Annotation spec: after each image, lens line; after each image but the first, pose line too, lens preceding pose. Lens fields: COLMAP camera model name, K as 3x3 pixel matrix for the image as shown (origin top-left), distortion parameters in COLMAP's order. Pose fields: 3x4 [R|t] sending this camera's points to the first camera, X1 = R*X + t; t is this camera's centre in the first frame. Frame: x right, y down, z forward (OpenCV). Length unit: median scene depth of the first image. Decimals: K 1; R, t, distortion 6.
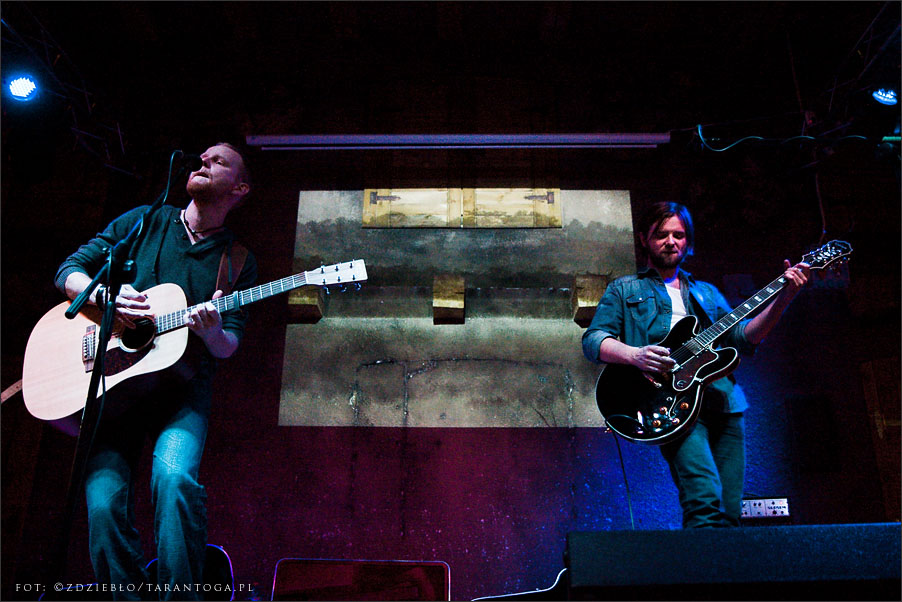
lens RADIAL K [[772.4, 0, 451.0], [0, 772.4, 301.0], [0, 0, 1]] dist [-0.106625, 0.134146]
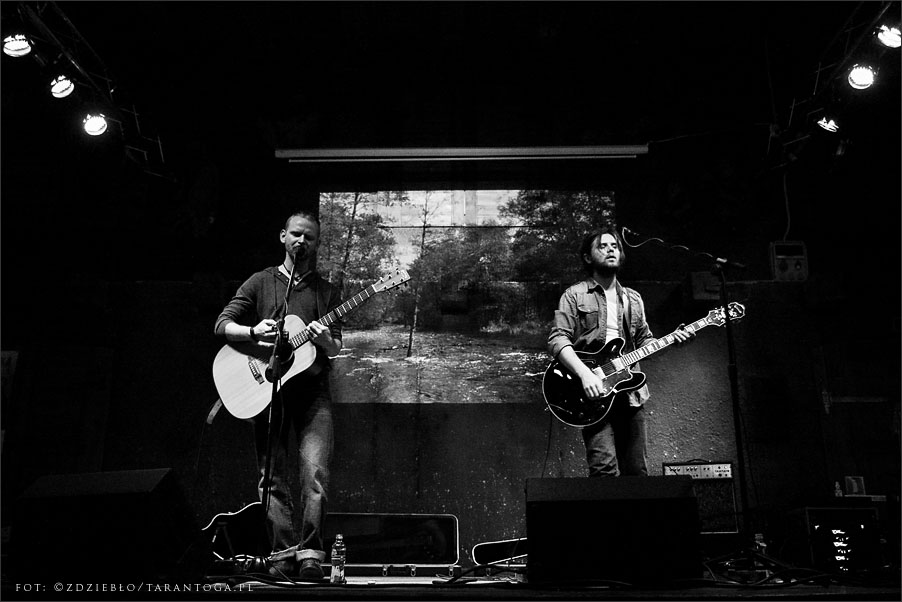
lens RADIAL K [[876.1, 0, 436.0], [0, 876.1, 283.5], [0, 0, 1]] dist [-0.003372, -0.009048]
pose [[0.999912, -0.005538, -0.012042, -0.015333], [0.006105, 0.998851, 0.047532, -0.085122], [0.011765, -0.047602, 0.998797, -0.341506]]
